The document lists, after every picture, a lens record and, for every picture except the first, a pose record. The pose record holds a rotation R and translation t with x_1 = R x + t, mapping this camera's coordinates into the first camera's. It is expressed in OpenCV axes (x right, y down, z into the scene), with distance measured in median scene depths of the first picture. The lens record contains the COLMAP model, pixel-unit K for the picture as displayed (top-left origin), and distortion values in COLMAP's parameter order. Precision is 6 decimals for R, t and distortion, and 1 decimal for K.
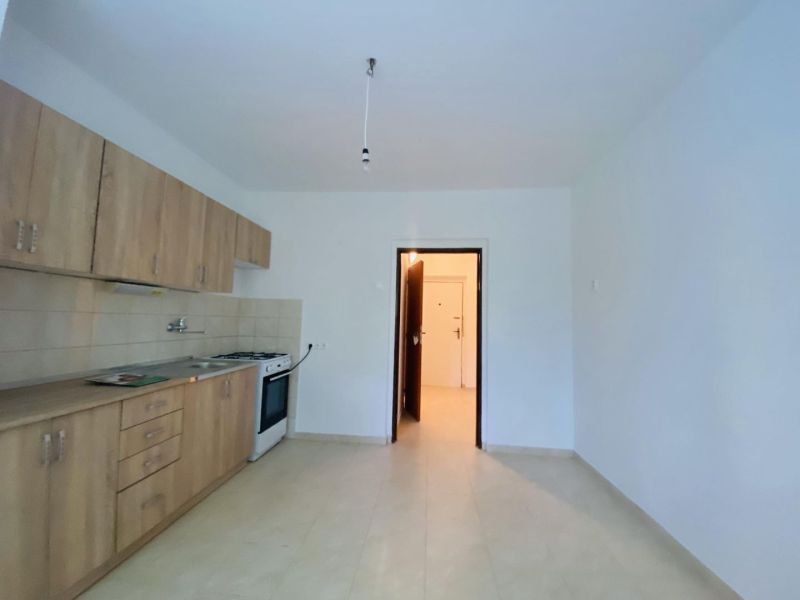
lens RADIAL K [[322.4, 0, 407.5], [0, 322.4, 293.0], [0, 0, 1]] dist [0.001193, -0.005047]
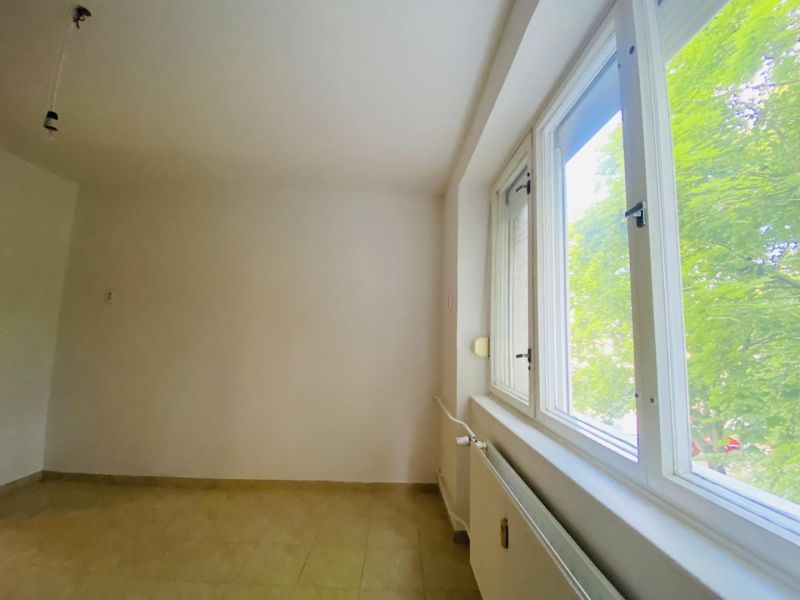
lens RADIAL K [[322.4, 0, 399.6], [0, 322.4, 301.3], [0, 0, 1]] dist [0.001193, -0.005047]
pose [[-0.103359, 0.062943, 0.992651, -0.628194], [-0.122575, 0.989582, -0.075511, -0.051590], [-0.987062, -0.129479, -0.094567, 0.182107]]
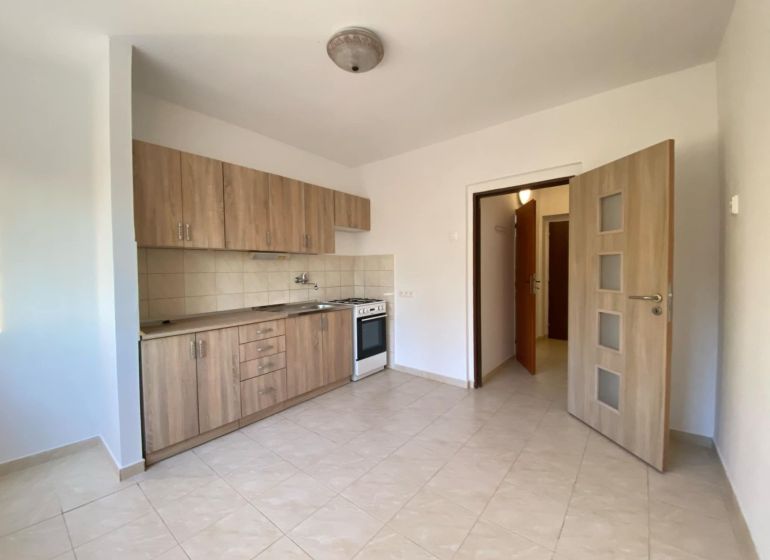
lens RADIAL K [[306.3, 0, 391.9], [0, 306.3, 275.1], [0, 0, 1]] dist [-0.001335, -0.000542]
pose [[0.825469, -0.026840, -0.563809, 0.401182], [0.083226, 0.993739, 0.074544, 0.018246], [0.558278, -0.108457, 0.822534, 0.122487]]
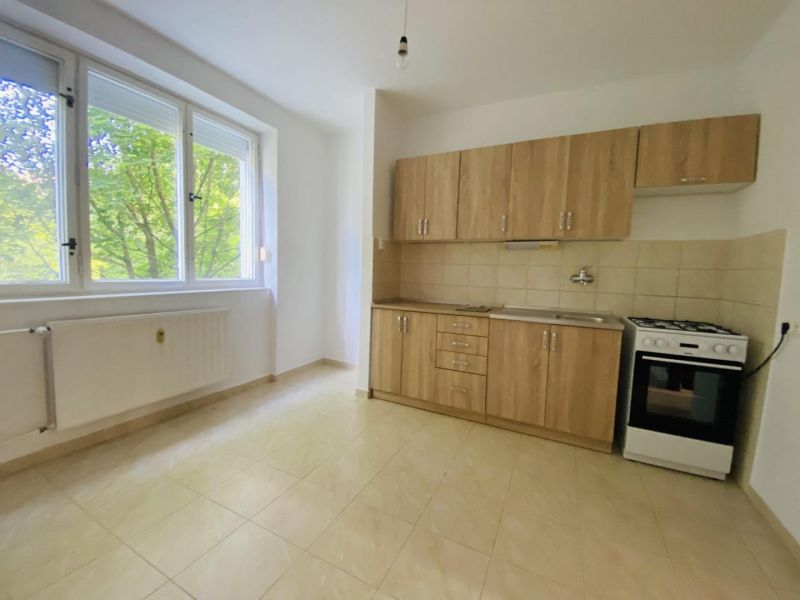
lens RADIAL K [[322.4, 0, 396.0], [0, 322.4, 296.6], [0, 0, 1]] dist [0.001193, -0.005047]
pose [[-0.386706, 0.035783, -0.921509, 0.459700], [0.034934, 0.999098, 0.024136, 0.126431], [0.921541, -0.022858, -0.387607, 0.925697]]
